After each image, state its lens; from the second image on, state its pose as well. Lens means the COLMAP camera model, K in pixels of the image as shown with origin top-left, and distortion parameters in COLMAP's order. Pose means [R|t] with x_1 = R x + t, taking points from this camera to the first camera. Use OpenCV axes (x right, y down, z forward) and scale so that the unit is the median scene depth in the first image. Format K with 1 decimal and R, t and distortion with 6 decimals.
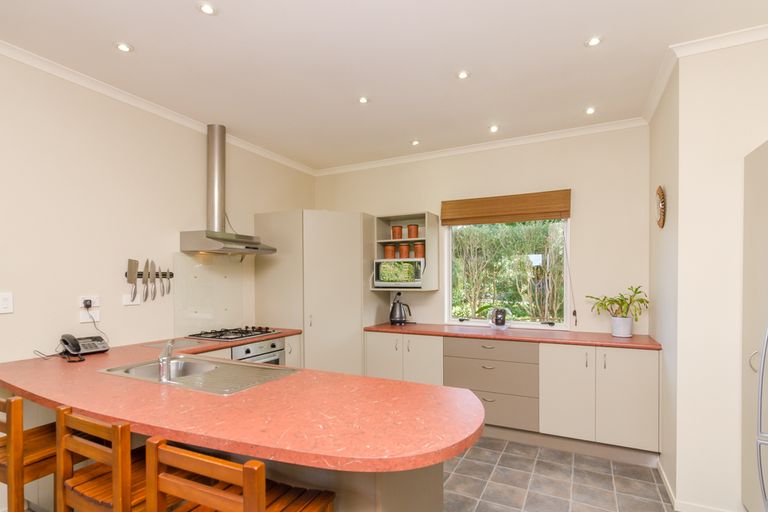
lens RADIAL K [[371.5, 0, 388.5], [0, 371.5, 283.0], [0, 0, 1]] dist [0.000216, -0.000300]
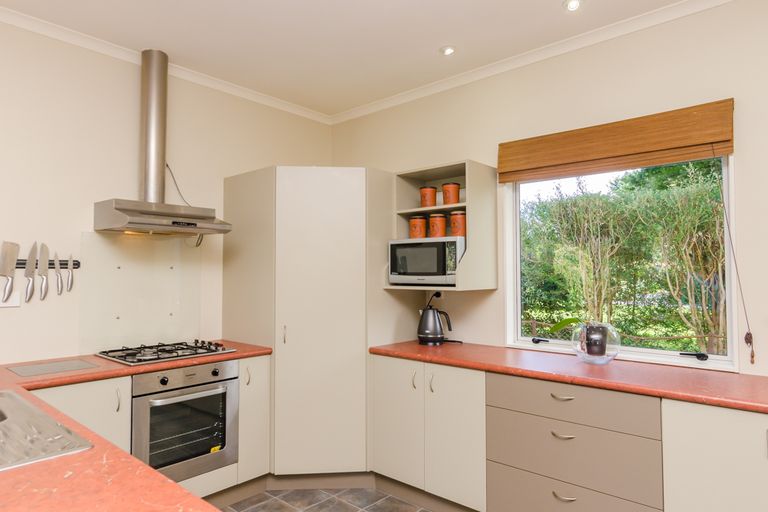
lens RADIAL K [[475.4, 0, 385.3], [0, 475.4, 255.0], [0, 0, 1]] dist [0.005577, 0.005254]
pose [[0.972065, -0.007078, -0.234605, 0.160313], [-0.004070, 0.998887, -0.047001, 0.000463], [0.234677, 0.046643, 0.970954, 0.229608]]
